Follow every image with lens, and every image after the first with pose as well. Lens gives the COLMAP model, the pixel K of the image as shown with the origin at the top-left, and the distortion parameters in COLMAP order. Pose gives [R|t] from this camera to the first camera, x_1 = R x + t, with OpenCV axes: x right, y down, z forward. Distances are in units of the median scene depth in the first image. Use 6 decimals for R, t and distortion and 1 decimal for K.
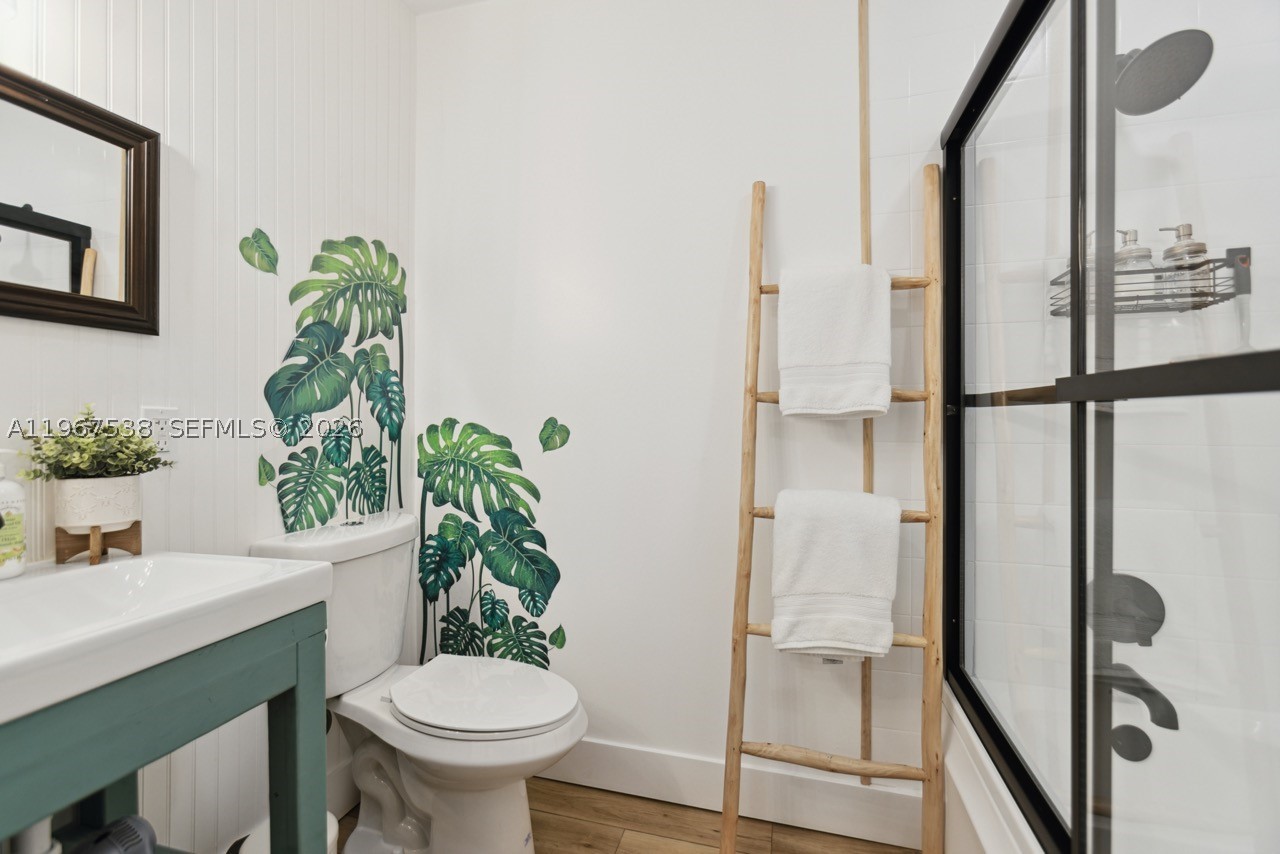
lens RADIAL K [[599.0, 0, 643.4], [0, 599.0, 416.0], [0, 0, 1]] dist [-0.005265, 0.010722]
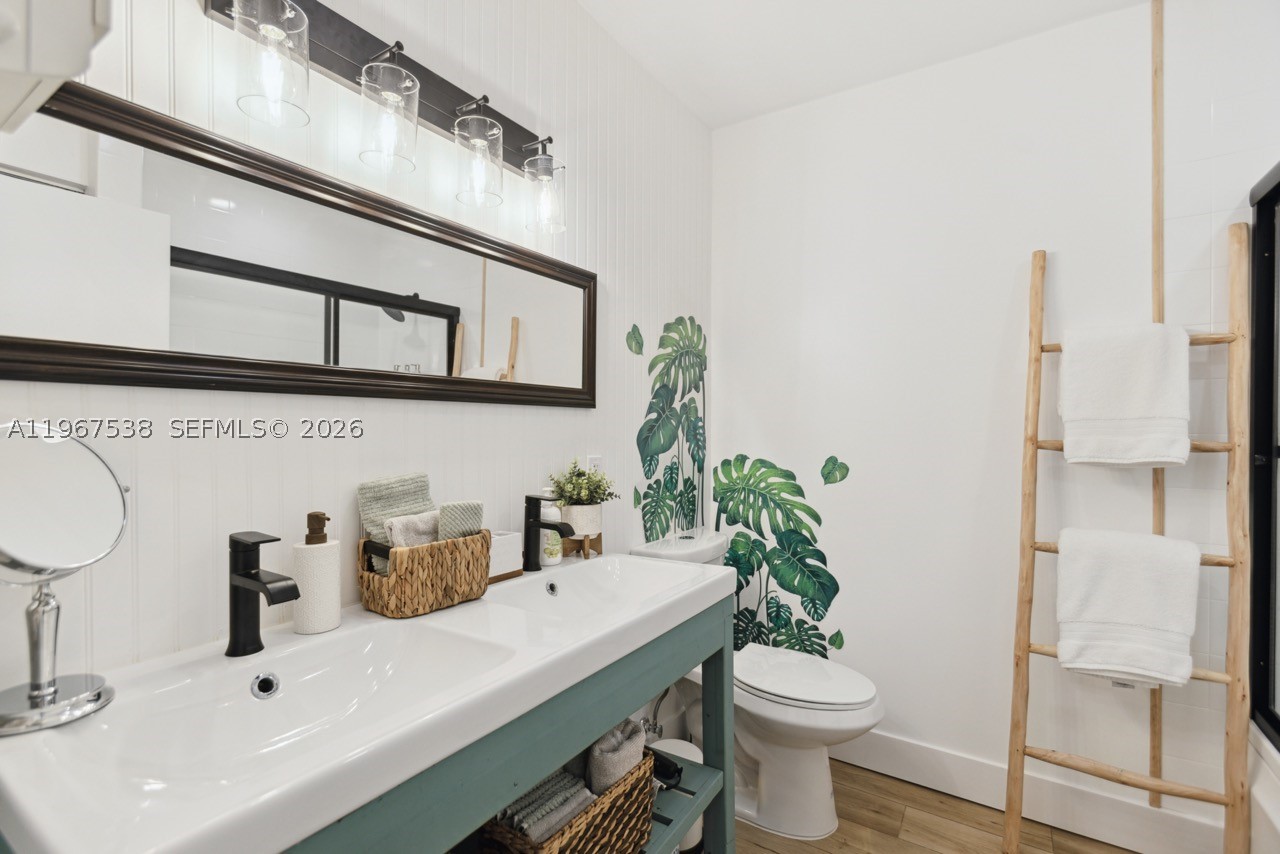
lens RADIAL K [[599.0, 0, 645.2], [0, 599.0, 435.1], [0, 0, 1]] dist [-0.005265, 0.010722]
pose [[0.954632, 0.001965, -0.297781, -0.177861], [0.001225, 0.999944, 0.010523, -0.061074], [0.297785, -0.010410, 0.954576, -0.290772]]
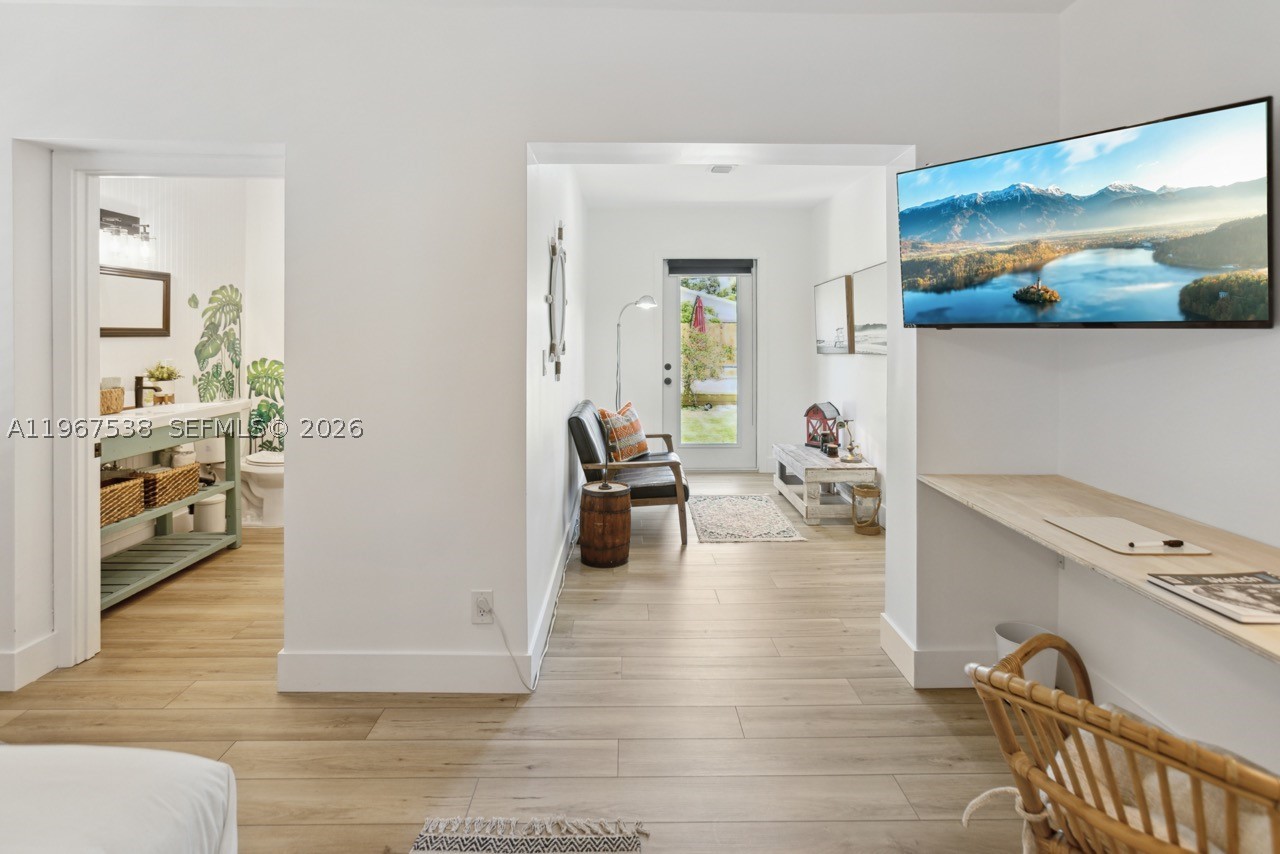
lens RADIAL K [[599.0, 0, 614.3], [0, 599.0, 336.9], [0, 0, 1]] dist [-0.005265, 0.010722]
pose [[0.959799, -0.000698, 0.280688, 0.402794], [-0.000399, 0.999993, 0.003850, -0.107441], [-0.280689, -0.003807, 0.959791, -1.963062]]
